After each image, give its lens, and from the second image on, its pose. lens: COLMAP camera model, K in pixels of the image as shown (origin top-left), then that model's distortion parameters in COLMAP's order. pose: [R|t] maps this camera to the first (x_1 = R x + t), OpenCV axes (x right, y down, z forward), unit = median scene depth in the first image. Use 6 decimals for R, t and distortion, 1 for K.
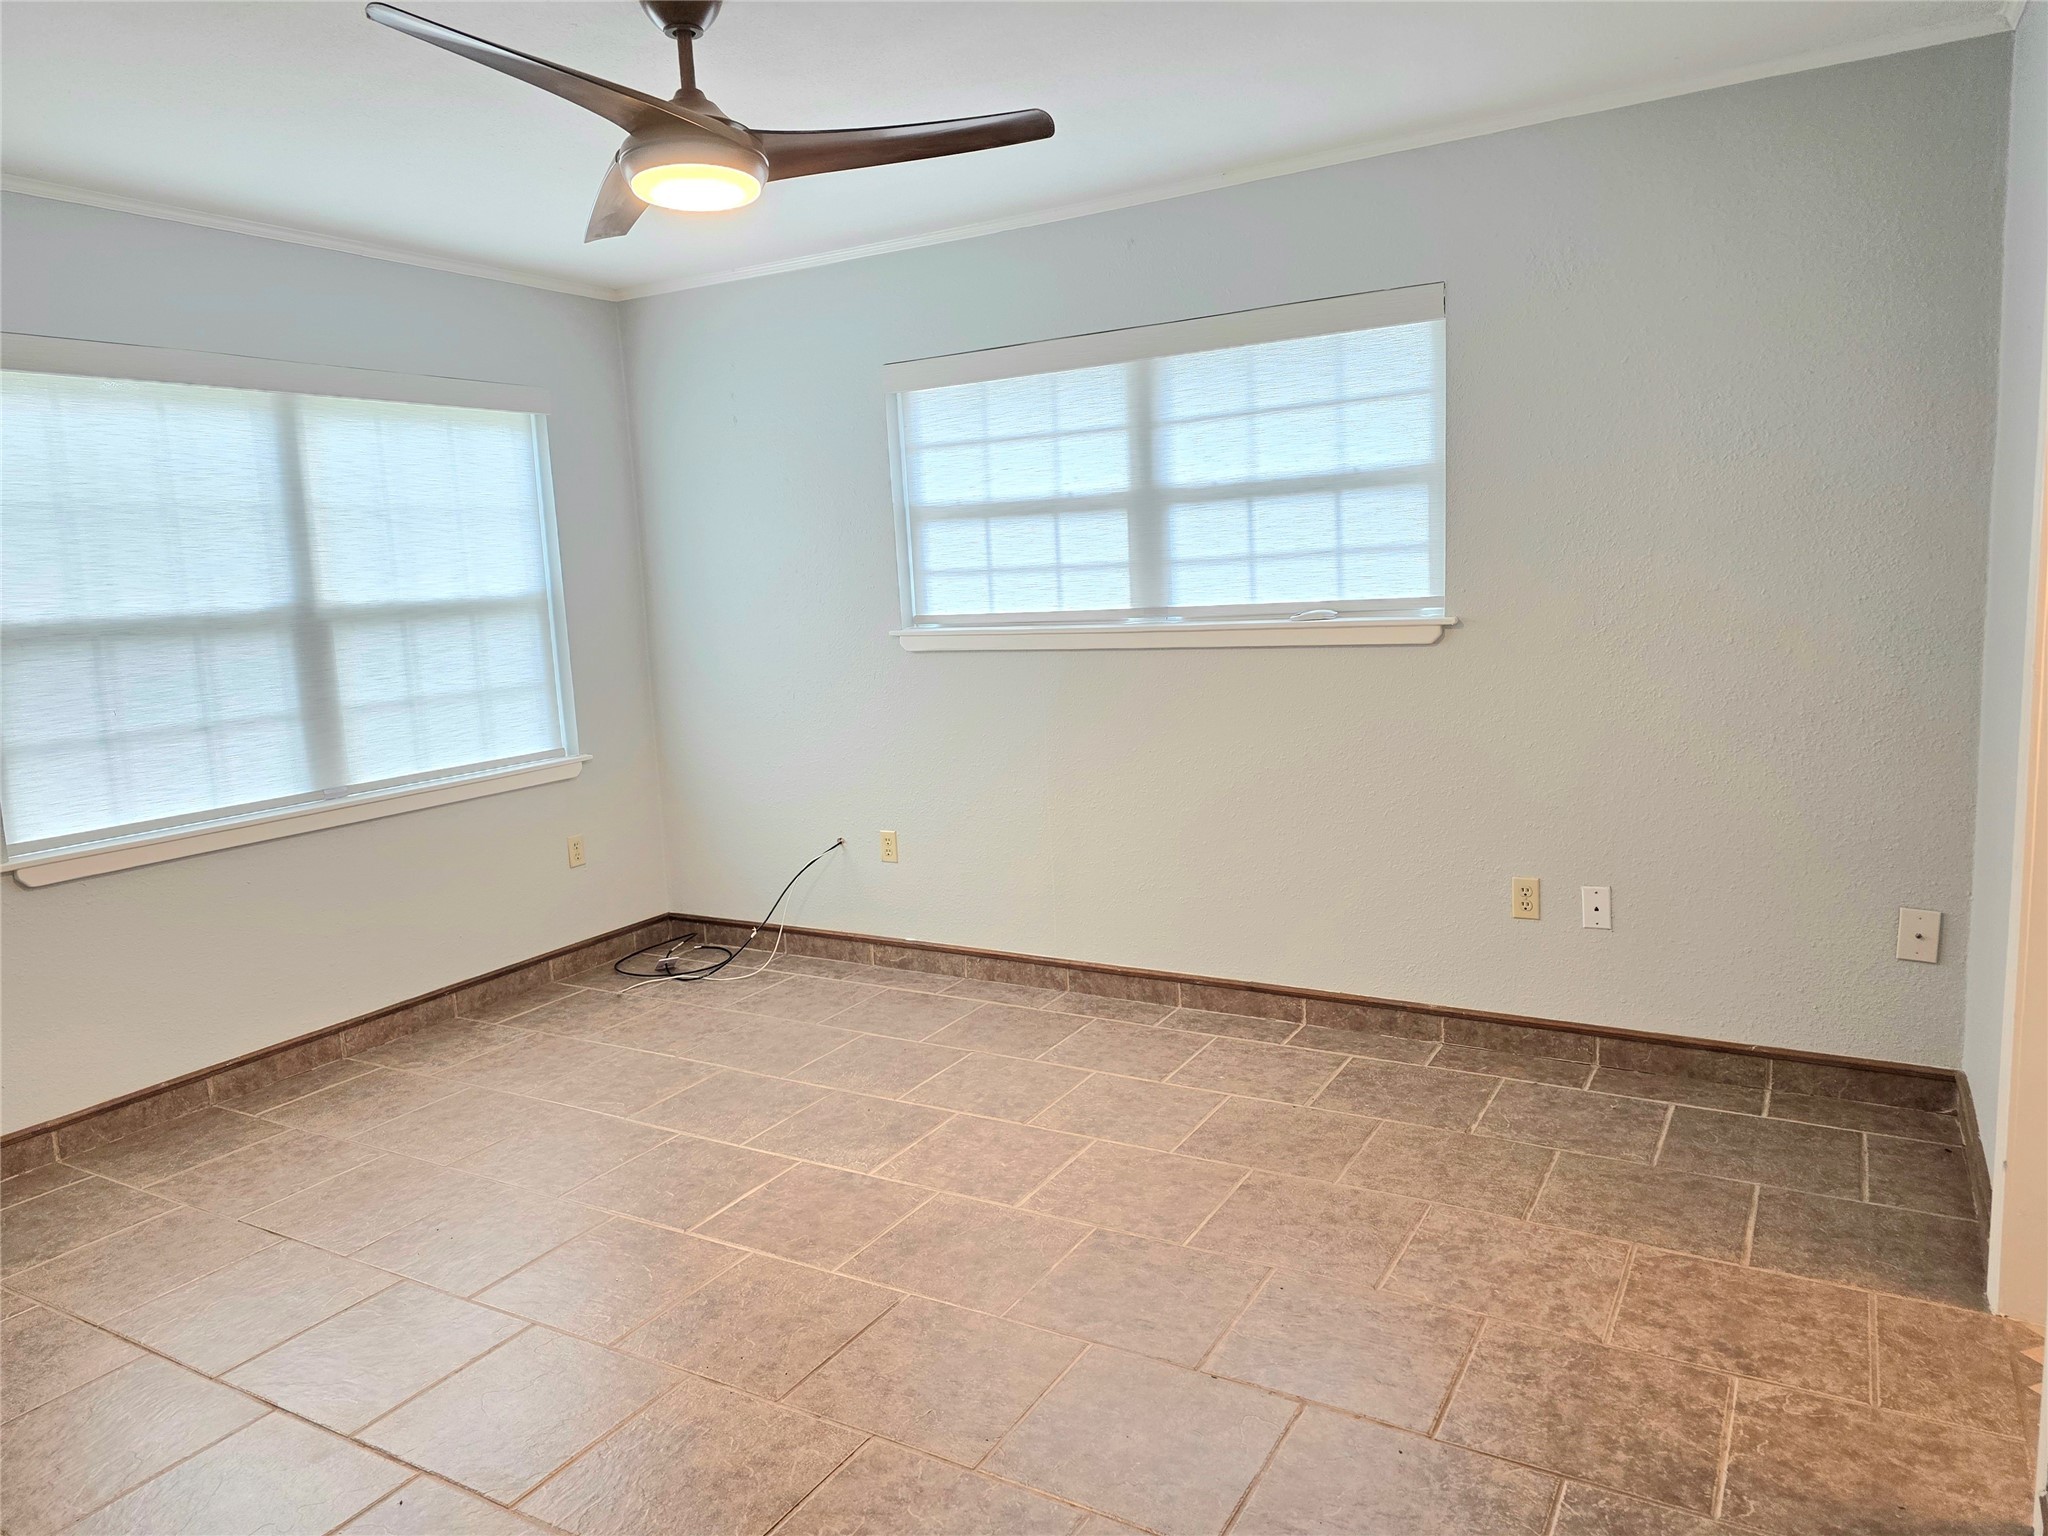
lens RADIAL K [[1370.0, 0, 1025.7], [0, 1370.0, 767.5], [0, 0, 1]] dist [-0.008745, -0.001785]
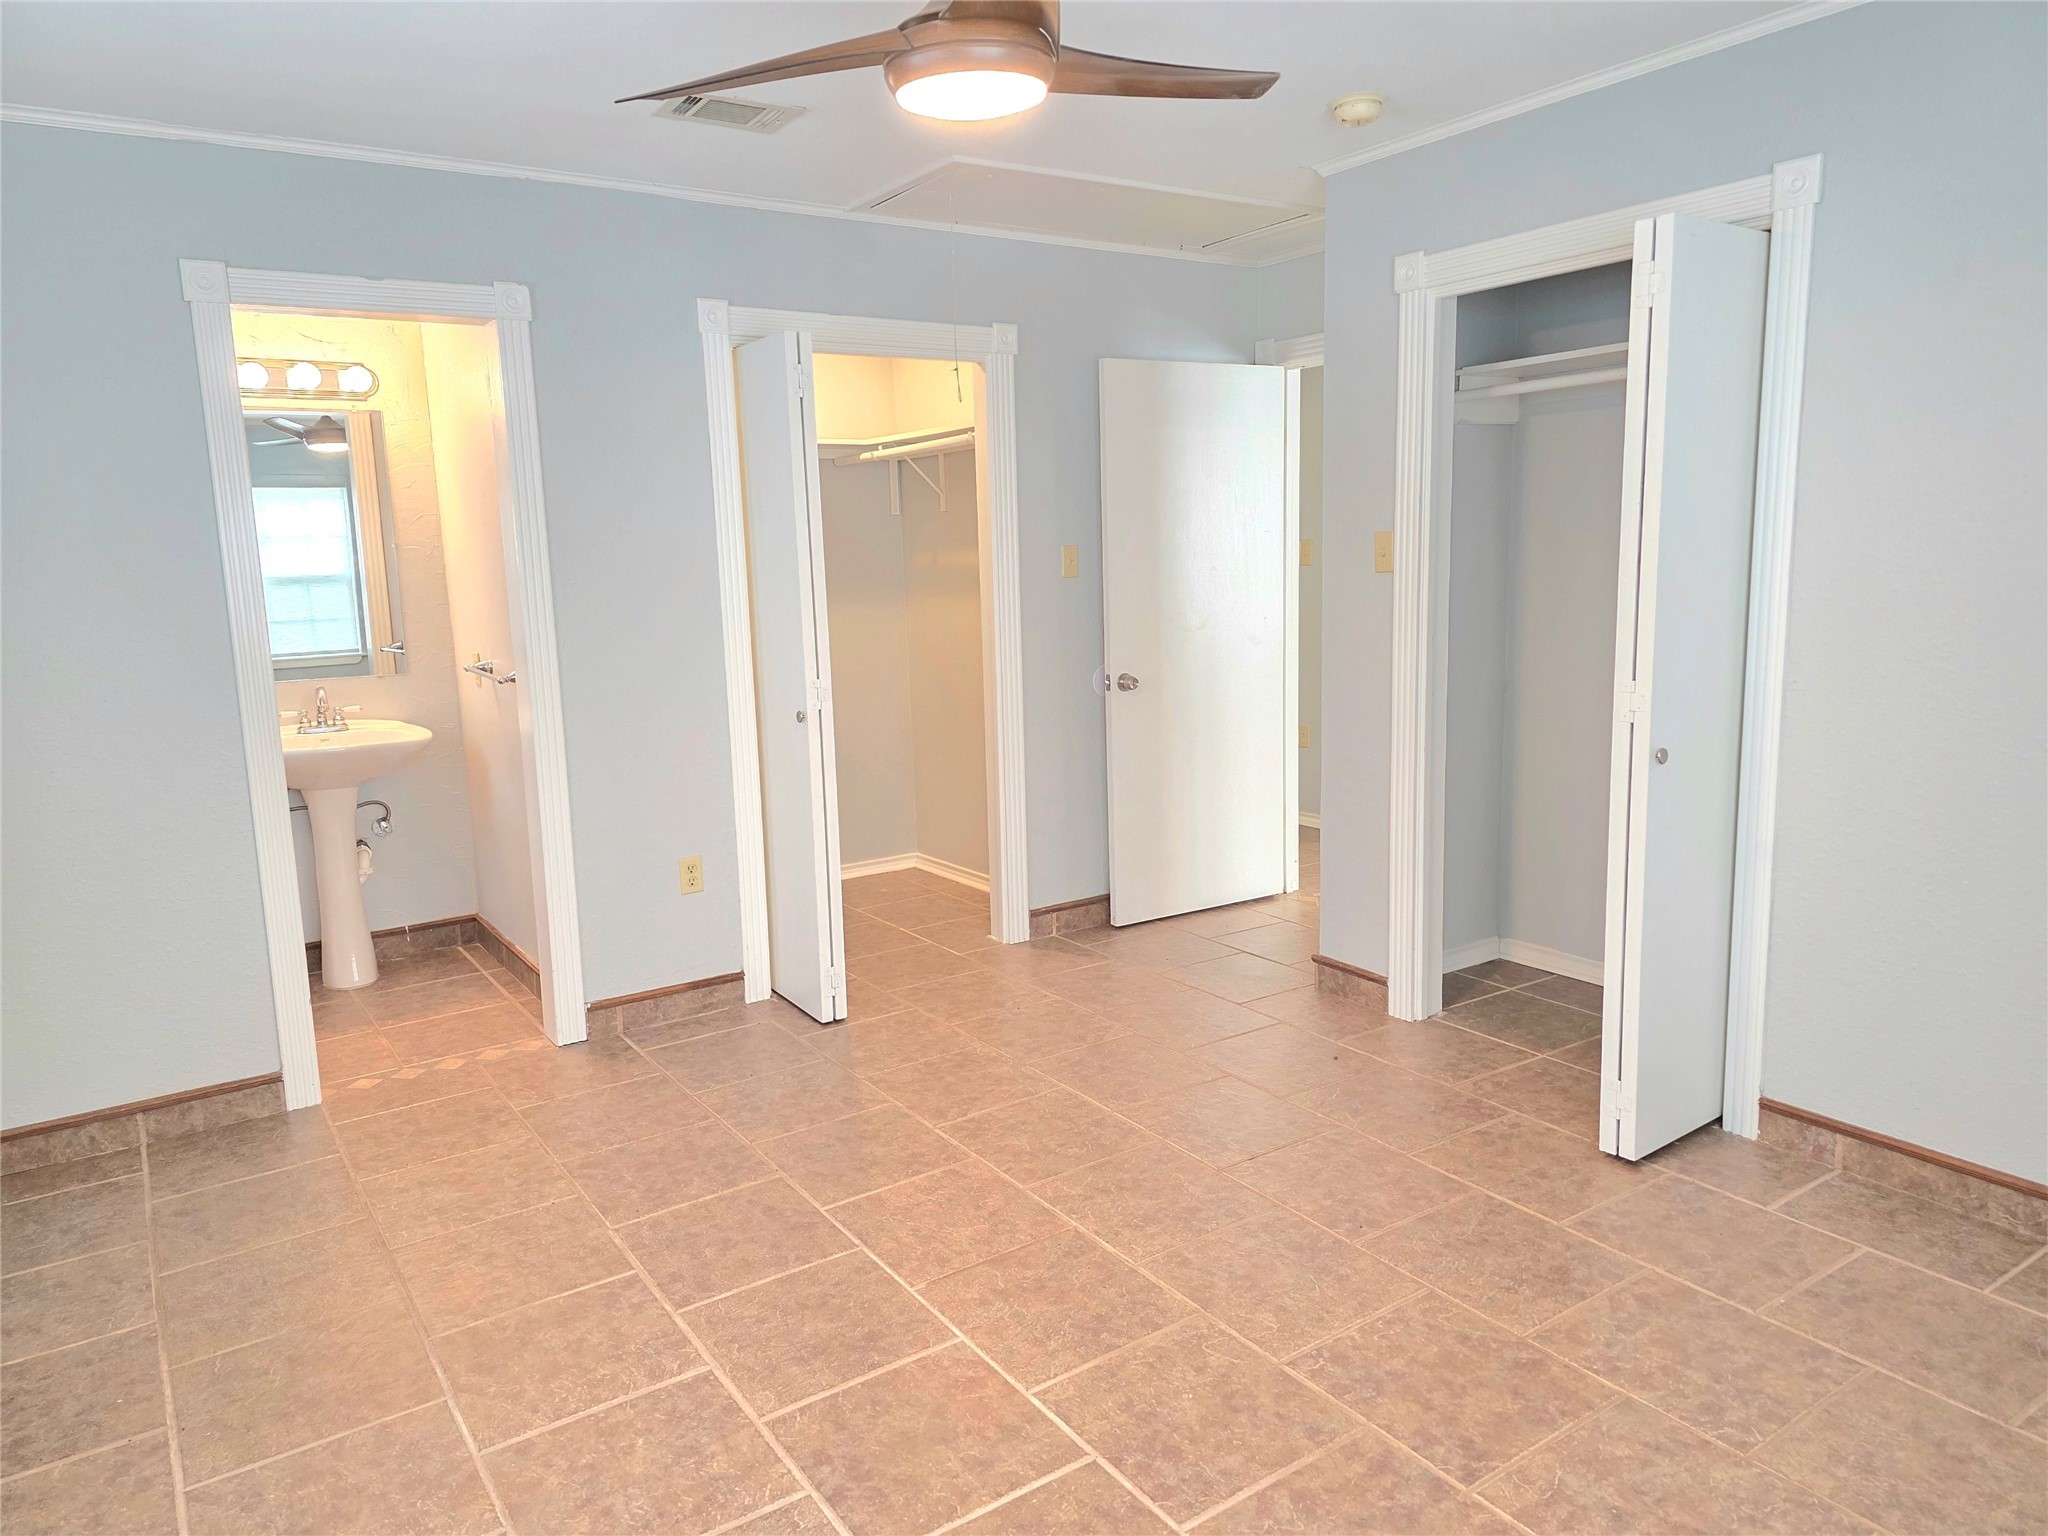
lens RADIAL K [[1370.0, 0, 1024.7], [0, 1370.0, 766.4], [0, 0, 1]] dist [-0.008745, -0.001785]
pose [[-0.898546, -0.001346, 0.438878, -0.594580], [0.128105, 0.955643, 0.265209, -0.232080], [-0.419767, 0.294525, -0.858516, 1.707853]]
